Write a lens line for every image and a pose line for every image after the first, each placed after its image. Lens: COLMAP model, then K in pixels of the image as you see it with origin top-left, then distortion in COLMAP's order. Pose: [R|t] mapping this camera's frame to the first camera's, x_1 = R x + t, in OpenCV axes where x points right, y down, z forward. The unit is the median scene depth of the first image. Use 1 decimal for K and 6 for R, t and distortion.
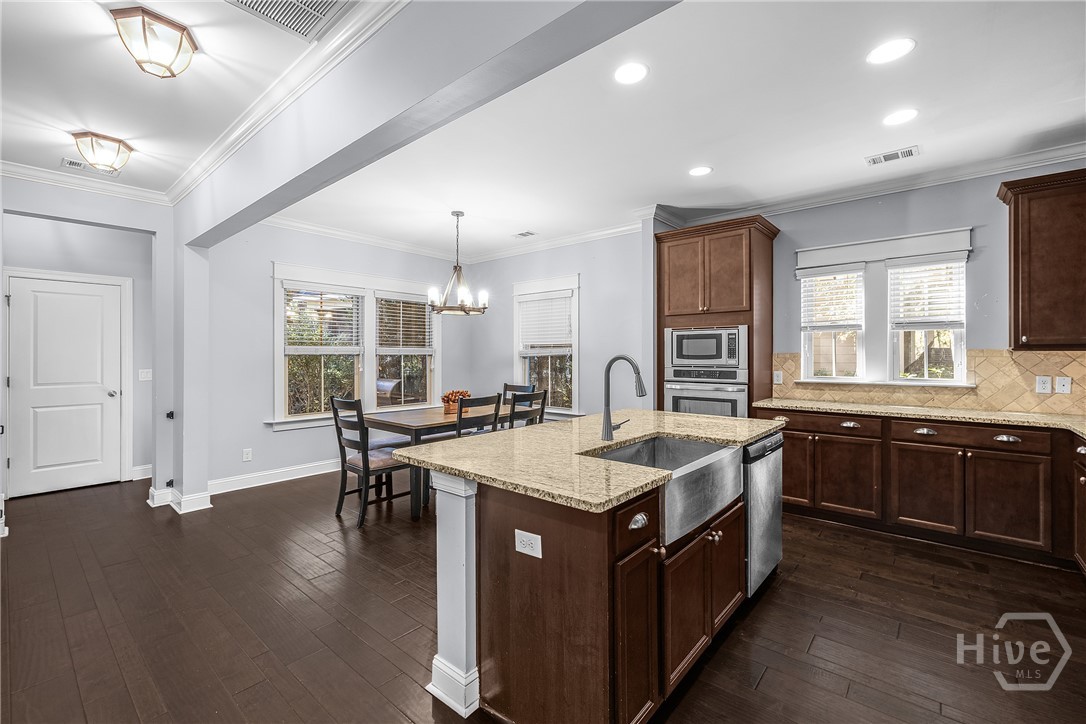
lens RADIAL K [[462.5, 0, 549.2], [0, 462.5, 350.6], [0, 0, 1]] dist [0.003160, 0.000580]
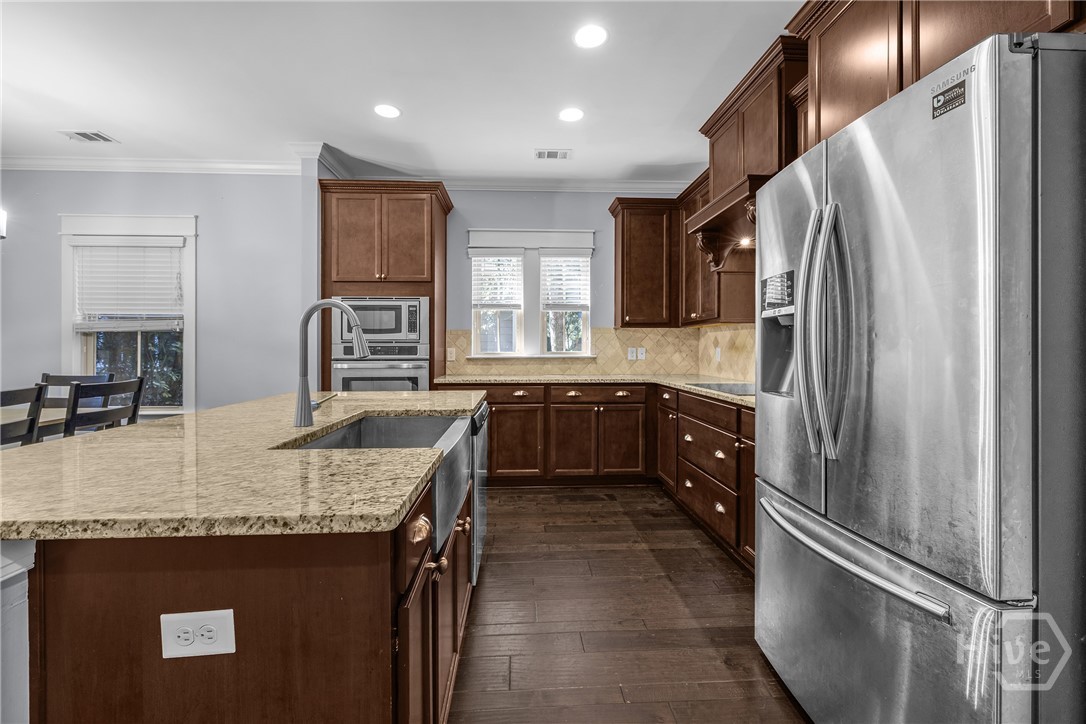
lens RADIAL K [[462.5, 0, 539.5], [0, 462.5, 348.0], [0, 0, 1]] dist [0.003160, 0.000580]
pose [[0.732669, 0.001298, 0.680584, -0.053575], [-0.006043, 0.999971, 0.004598, 0.048302], [-0.680558, -0.007482, 0.732656, 0.177881]]
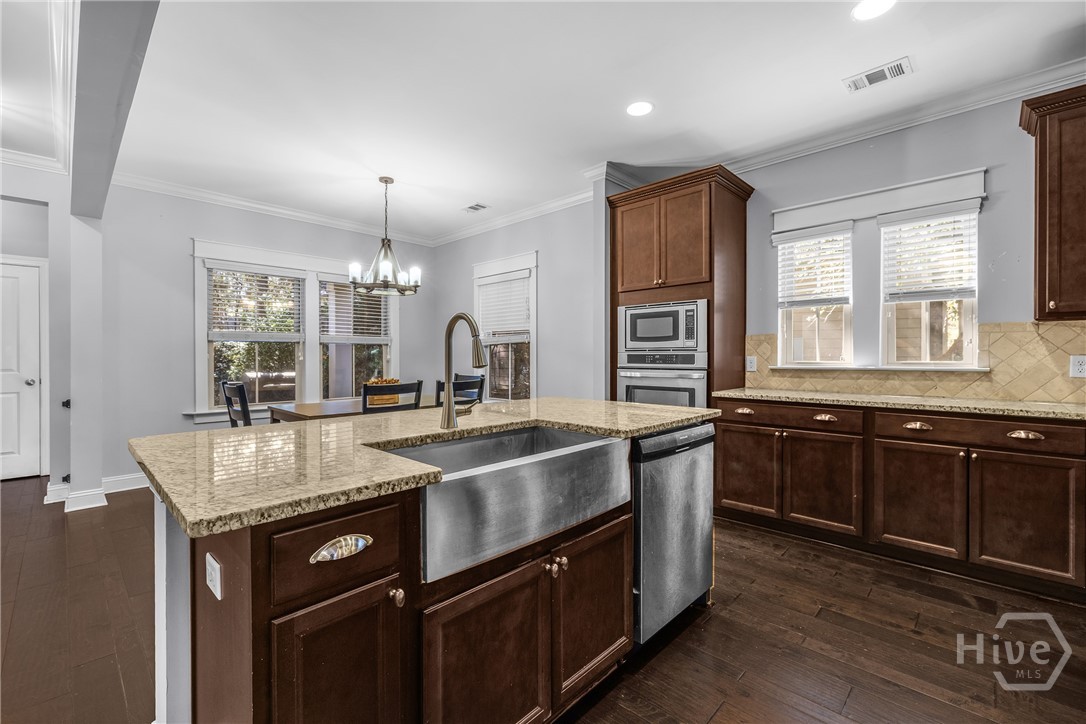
lens RADIAL K [[462.5, 0, 546.9], [0, 462.5, 354.4], [0, 0, 1]] dist [0.003160, 0.000580]
pose [[0.998289, -0.000682, -0.058475, 0.214282], [0.001010, 0.999984, 0.005592, 0.045245], [0.058471, -0.005642, 0.998273, 0.169848]]
